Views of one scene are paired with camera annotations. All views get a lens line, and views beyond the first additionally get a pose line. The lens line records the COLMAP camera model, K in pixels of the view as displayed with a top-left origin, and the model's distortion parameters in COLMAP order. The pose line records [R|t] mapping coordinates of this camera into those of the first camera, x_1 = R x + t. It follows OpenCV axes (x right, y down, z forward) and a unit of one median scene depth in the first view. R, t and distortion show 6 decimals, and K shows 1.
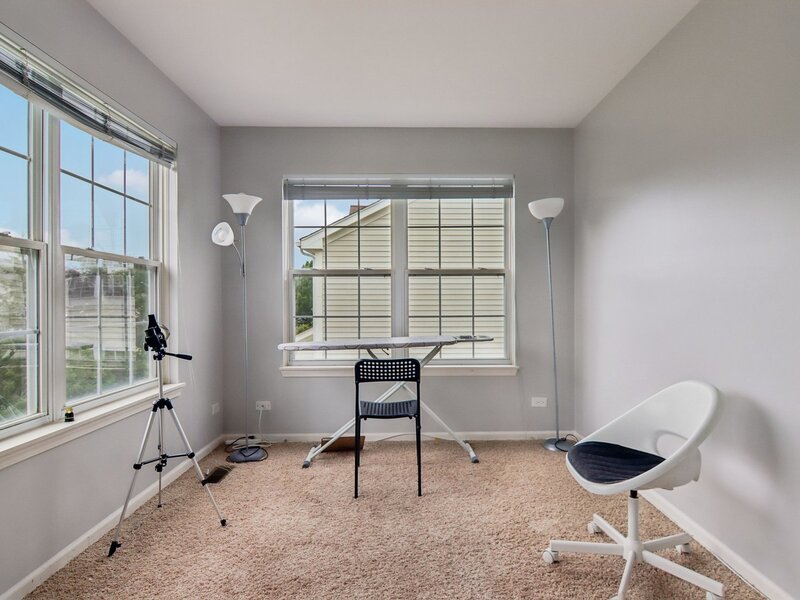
lens RADIAL K [[461.4, 0, 401.9], [0, 461.4, 306.6], [0, 0, 1]] dist [-0.013653, -0.005556]
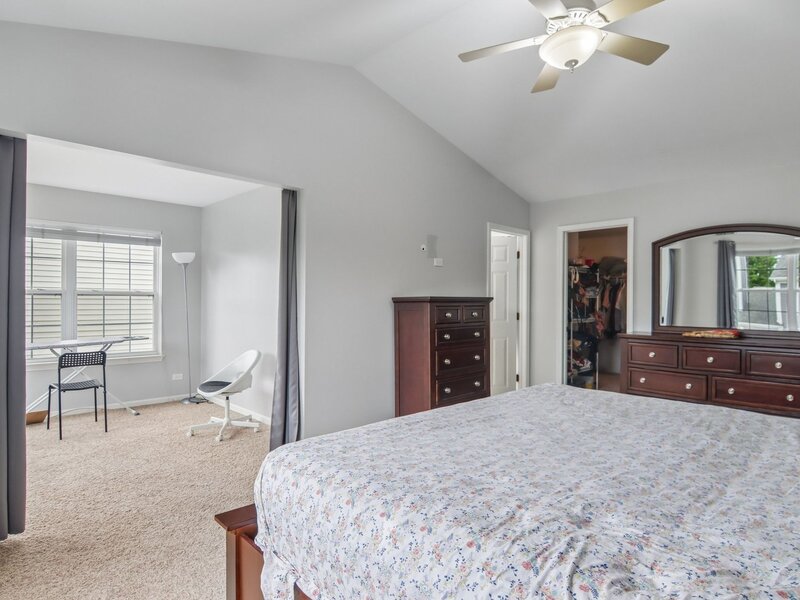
lens RADIAL K [[461.4, 0, 427.3], [0, 461.4, 304.4], [0, 0, 1]] dist [-0.013653, -0.005556]
pose [[0.684783, 0.005311, 0.728728, -0.282233], [-0.004566, 0.999985, -0.002997, -0.042986], [-0.728733, -0.001275, 0.684797, -0.749282]]
